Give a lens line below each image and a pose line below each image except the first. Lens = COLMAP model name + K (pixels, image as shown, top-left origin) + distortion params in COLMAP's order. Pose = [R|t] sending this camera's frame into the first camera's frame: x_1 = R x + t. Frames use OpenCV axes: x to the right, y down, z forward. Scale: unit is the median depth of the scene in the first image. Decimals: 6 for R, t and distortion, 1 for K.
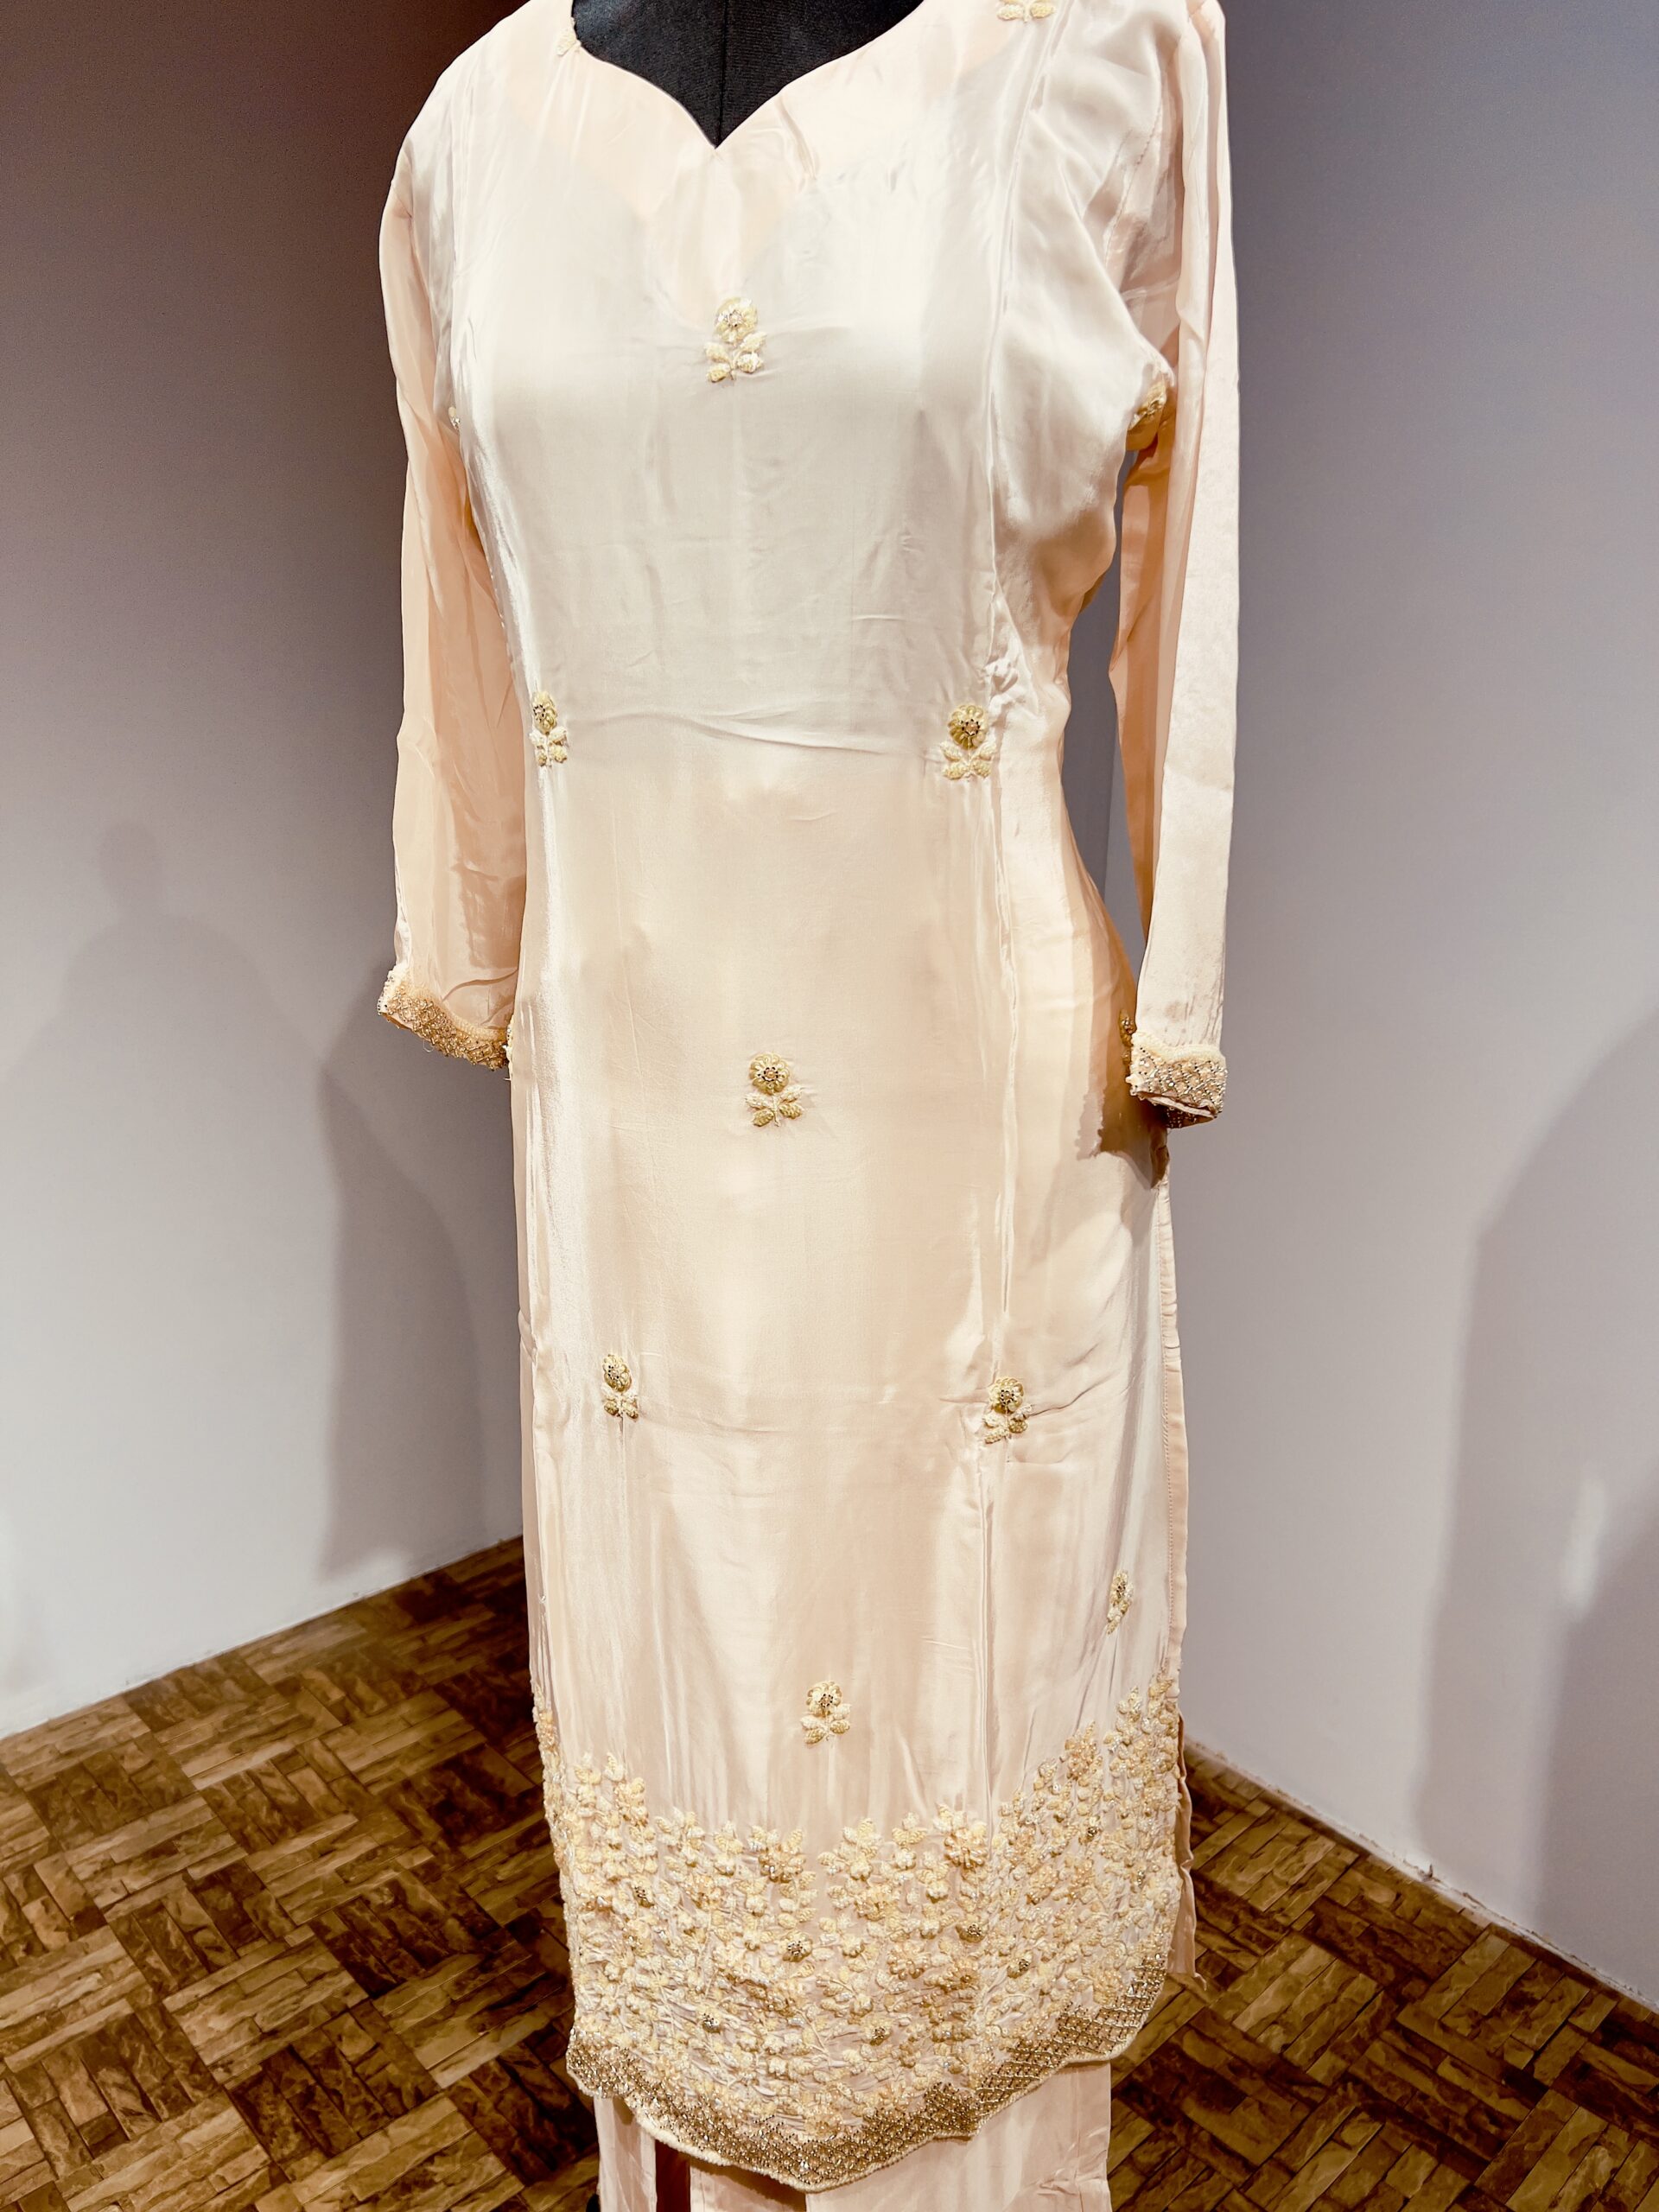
lens RADIAL K [[1692.4, 0, 827.0], [0, 1692.4, 1141.4], [0, 0, 1]] dist [0.048732, -0.065829]
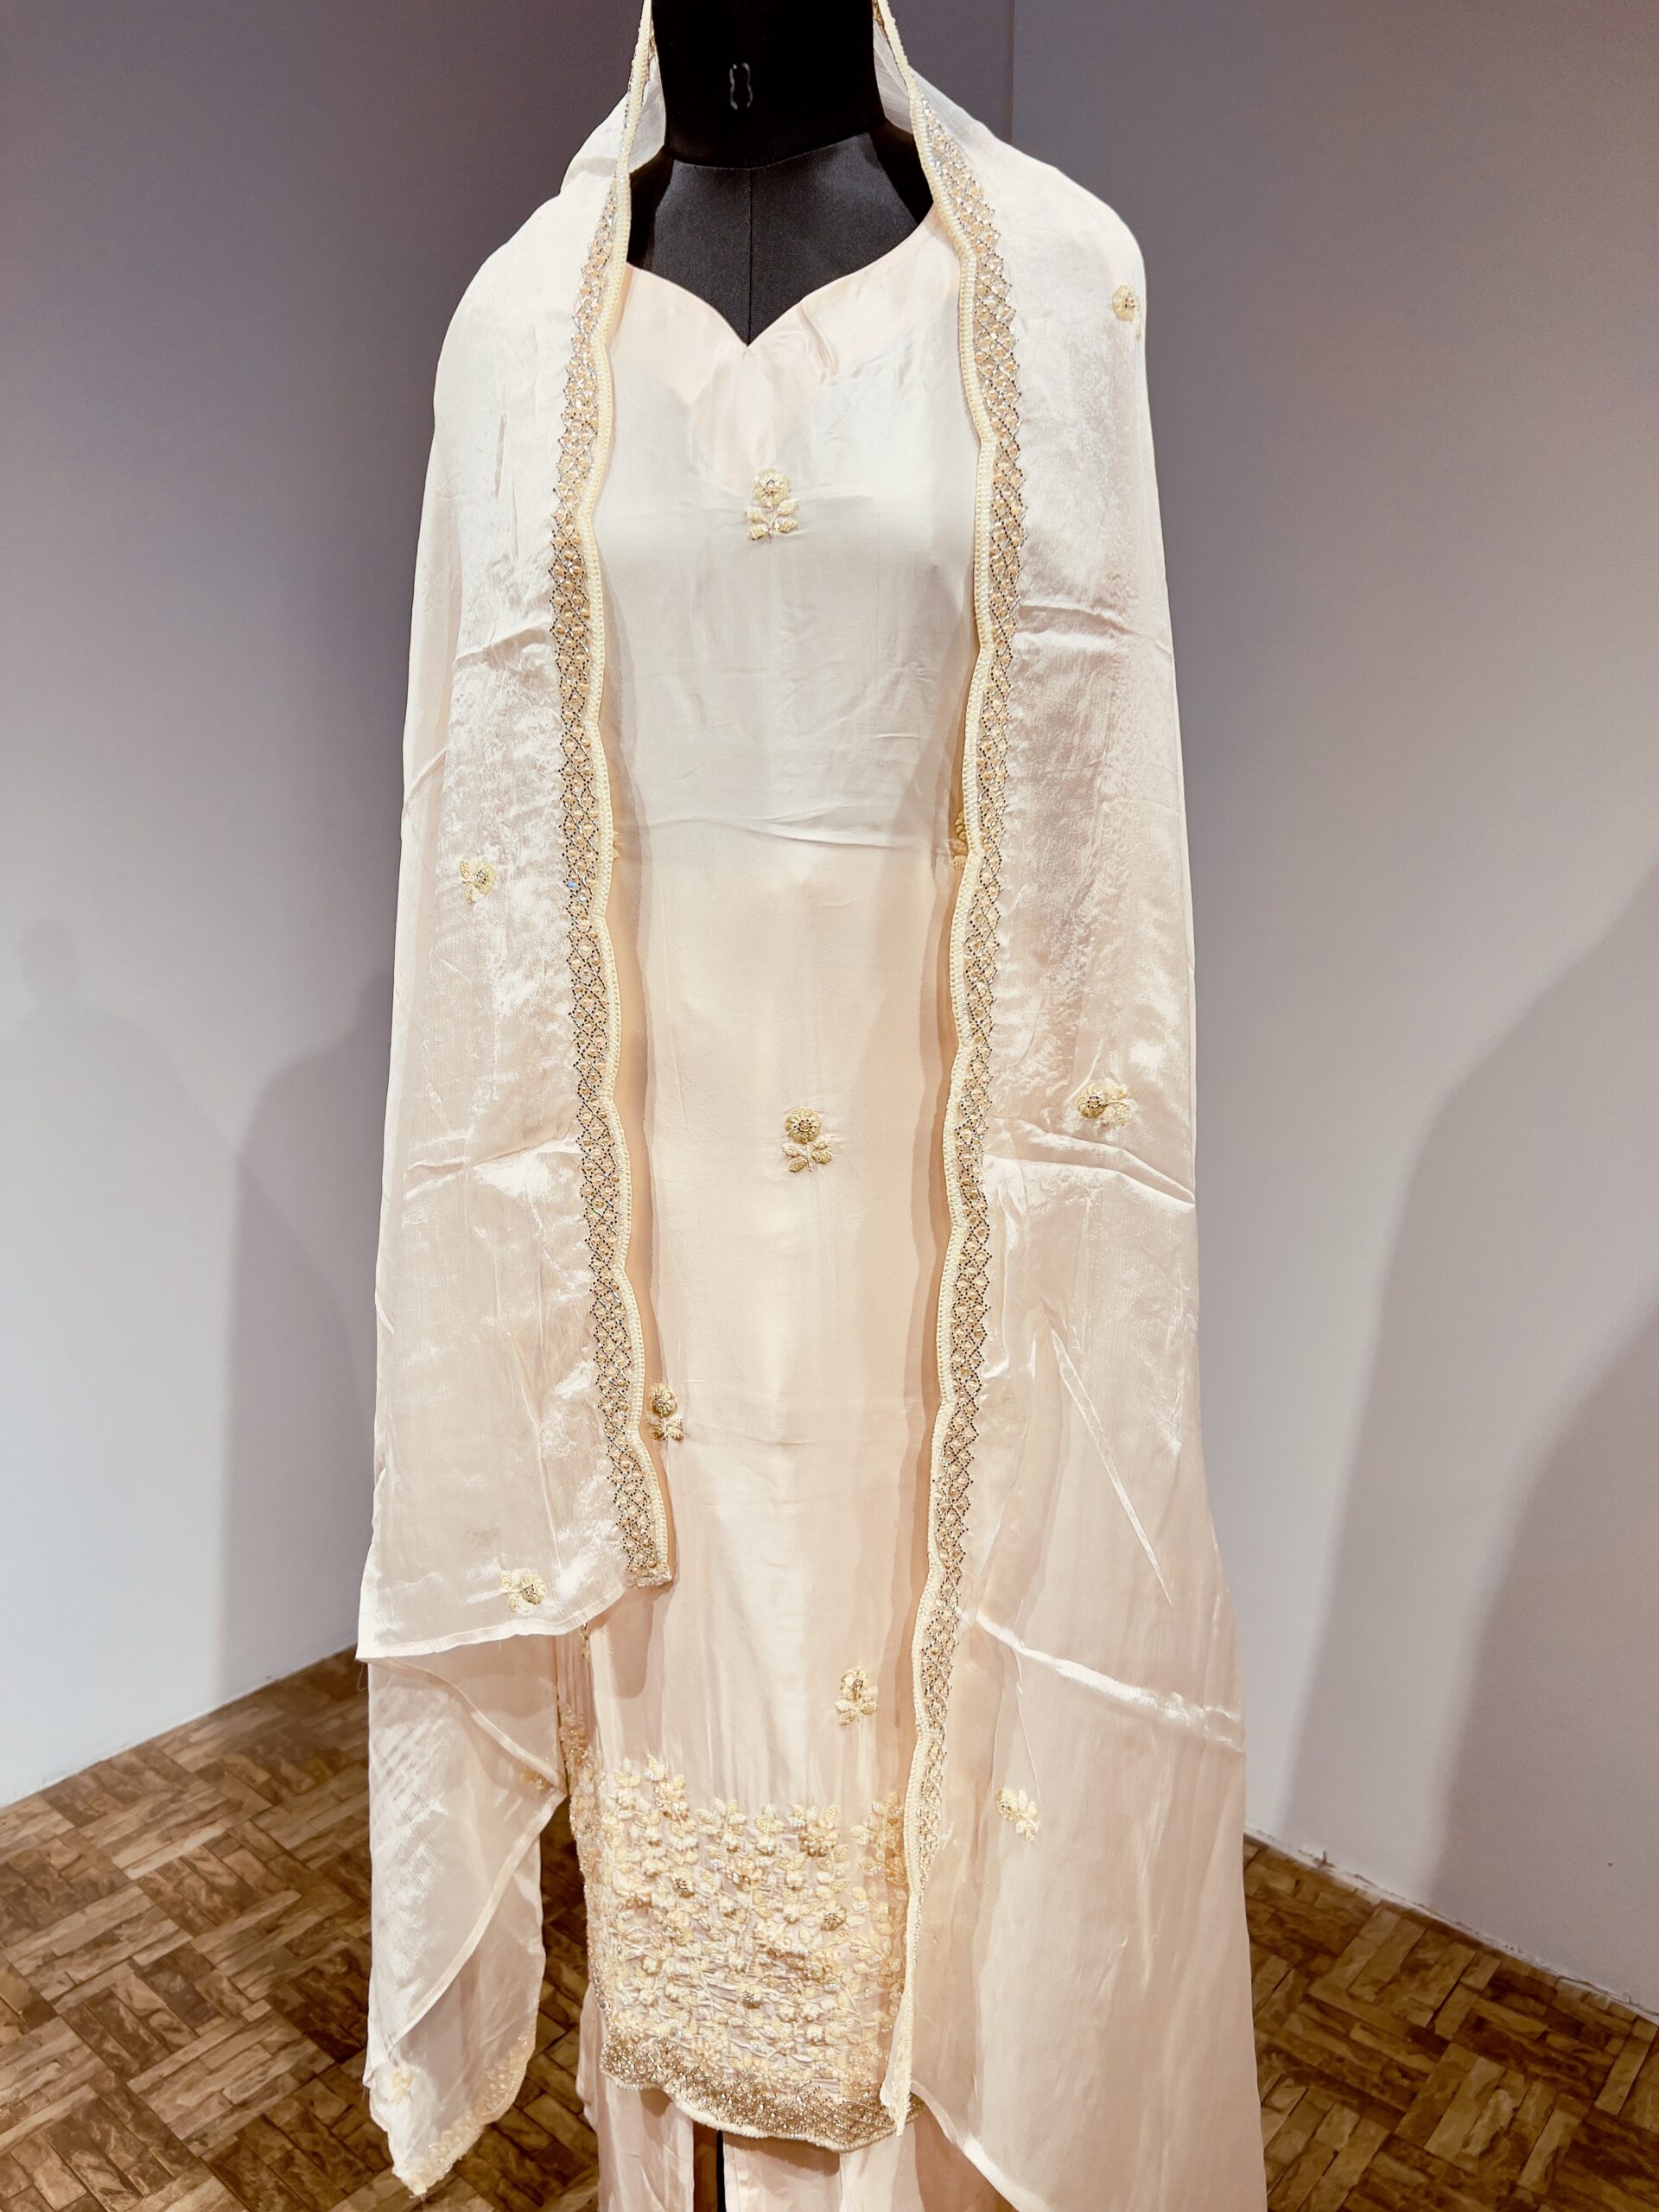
lens RADIAL K [[1692.4, 0, 819.9], [0, 1692.4, 1137.6], [0, 0, 1]] dist [0.048732, -0.065829]
pose [[0.993417, -0.034849, 0.109121, -0.070645], [0.040208, 0.998071, -0.047302, 0.011102], [-0.107262, 0.051378, 0.992902, -0.066681]]
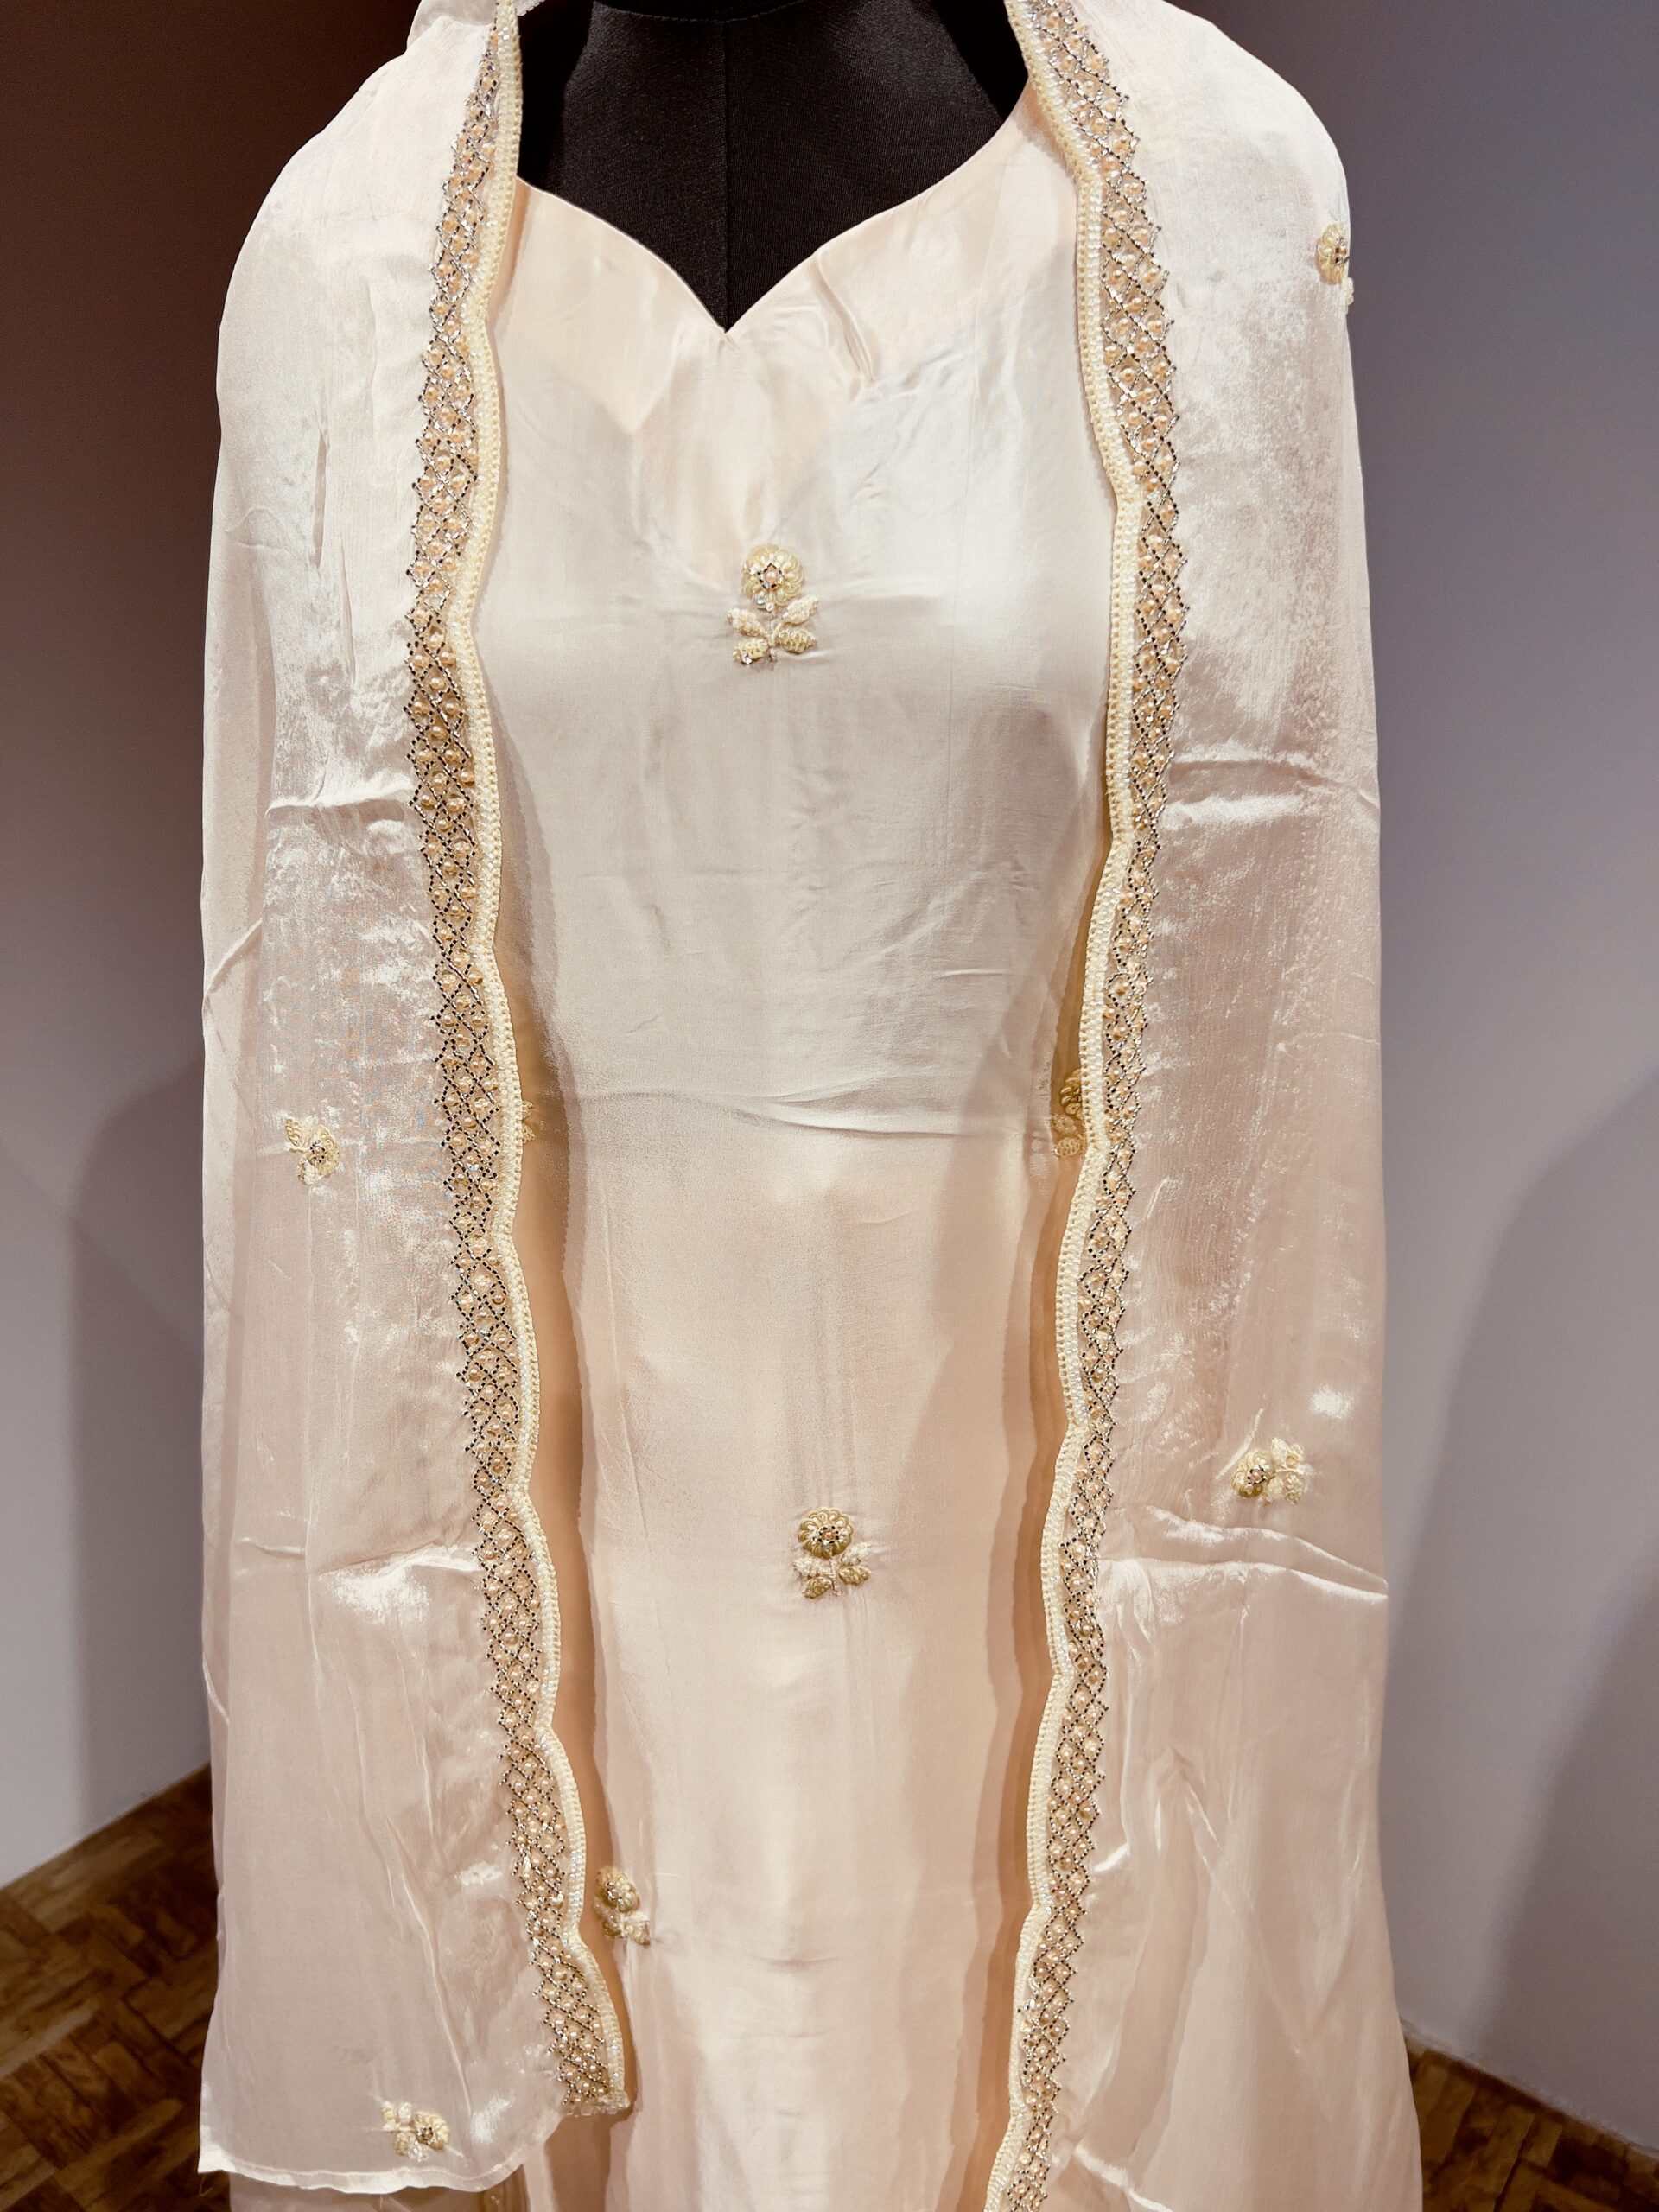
lens RADIAL K [[1692.4, 0, 817.3], [0, 1692.4, 1128.1], [0, 0, 1]] dist [0.048732, -0.065829]
pose [[0.985686, -0.063466, 0.156190, -0.068910], [0.058512, 0.997633, 0.036118, -0.118204], [-0.158112, -0.026462, 0.987067, 0.122436]]
